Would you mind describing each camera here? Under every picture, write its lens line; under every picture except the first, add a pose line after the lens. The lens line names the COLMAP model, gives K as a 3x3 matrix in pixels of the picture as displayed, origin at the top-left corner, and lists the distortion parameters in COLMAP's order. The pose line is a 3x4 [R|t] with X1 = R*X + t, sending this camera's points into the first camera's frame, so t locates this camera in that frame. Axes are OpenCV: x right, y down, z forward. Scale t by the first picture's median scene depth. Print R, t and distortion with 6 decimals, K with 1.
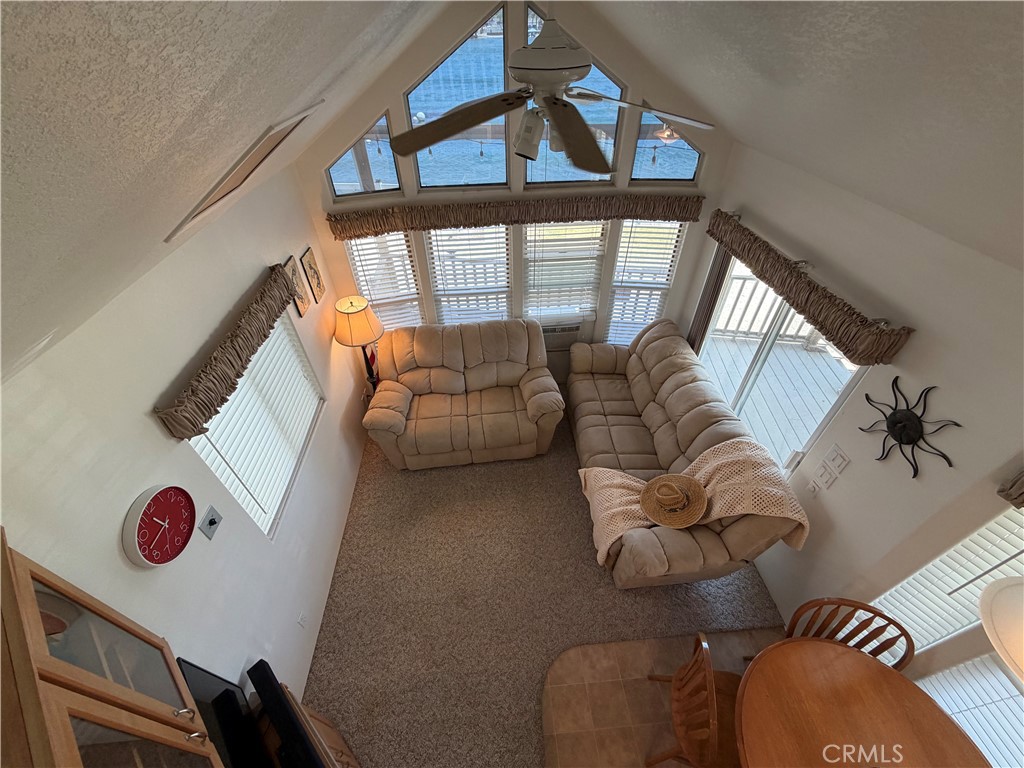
lens RADIAL K [[406.2, 0, 508.9], [0, 406.2, 388.3], [0, 0, 1]] dist [0.000741, 0.000069]
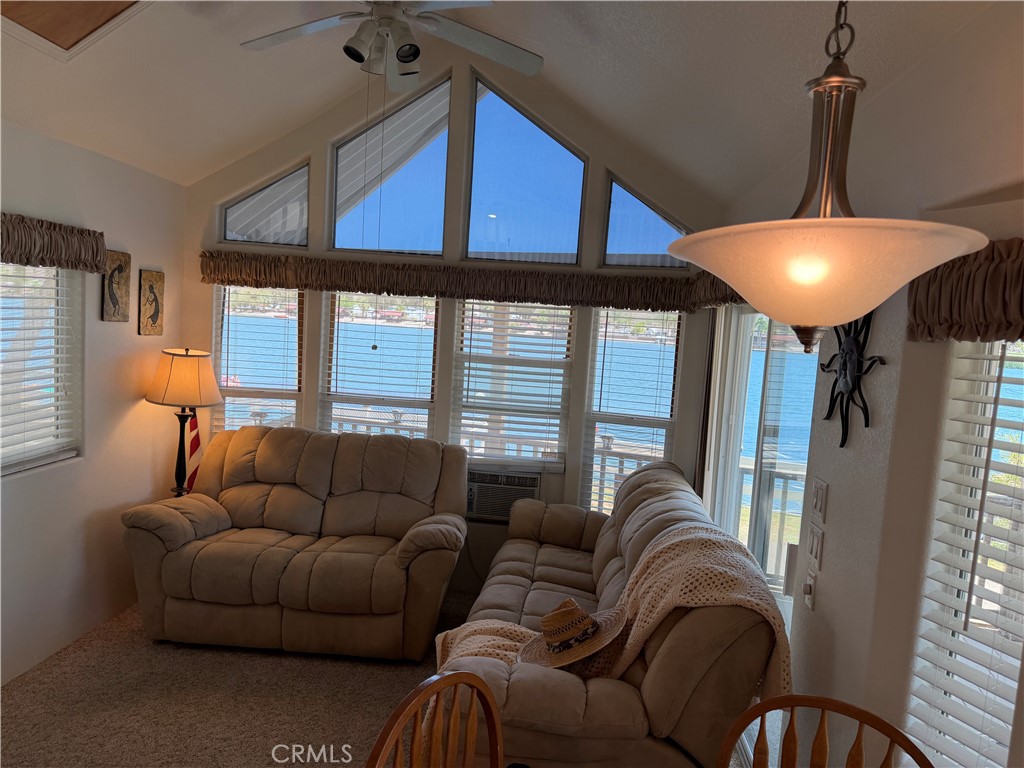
lens RADIAL K [[720.3, 0, 509.1], [0, 720.3, 387.2], [0, 0, 1]] dist [0.106715, -0.190361]
pose [[0.981996, 0.103858, -0.157787, 0.331688], [-0.176902, 0.798555, -0.575340, 0.424331], [0.066248, 0.592894, 0.802551, 0.050529]]
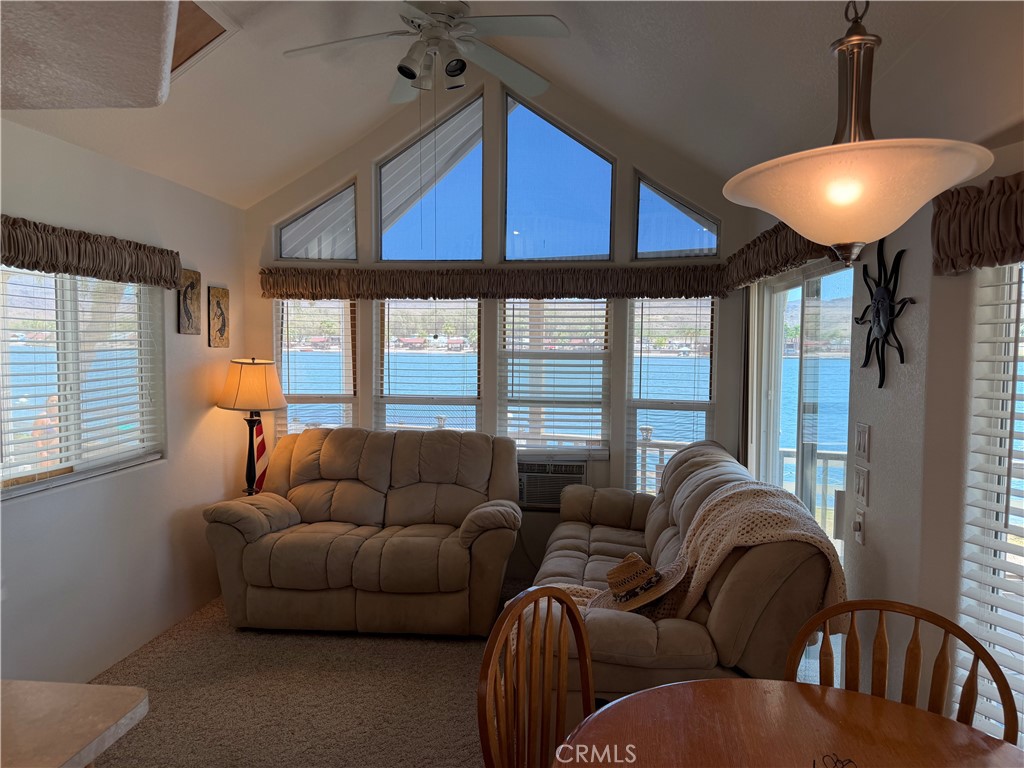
lens RADIAL K [[719.9, 0, 504.7], [0, 719.9, 382.8], [0, 0, 1]] dist [0.099950, -0.153963]
pose [[0.979070, 0.045218, -0.198437, 0.311261], [-0.157479, 0.785954, -0.597893, 0.508374], [0.128927, 0.616629, 0.776625, 0.025130]]
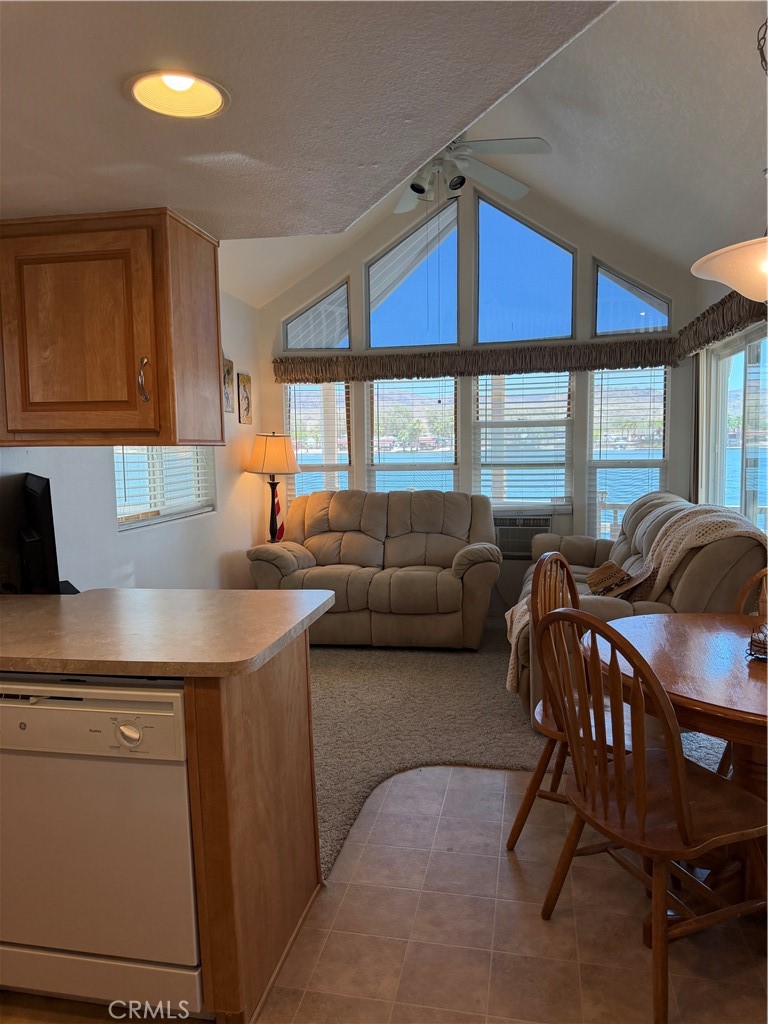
lens RADIAL K [[719.9, 0, 374.6], [0, 719.9, 506.2], [0, 0, 1]] dist [0.099950, -0.153963]
pose [[0.959778, 0.033557, -0.278747, 0.268541], [-0.190402, 0.807433, -0.558389, 0.719404], [0.206332, 0.589004, 0.781346, -0.127082]]
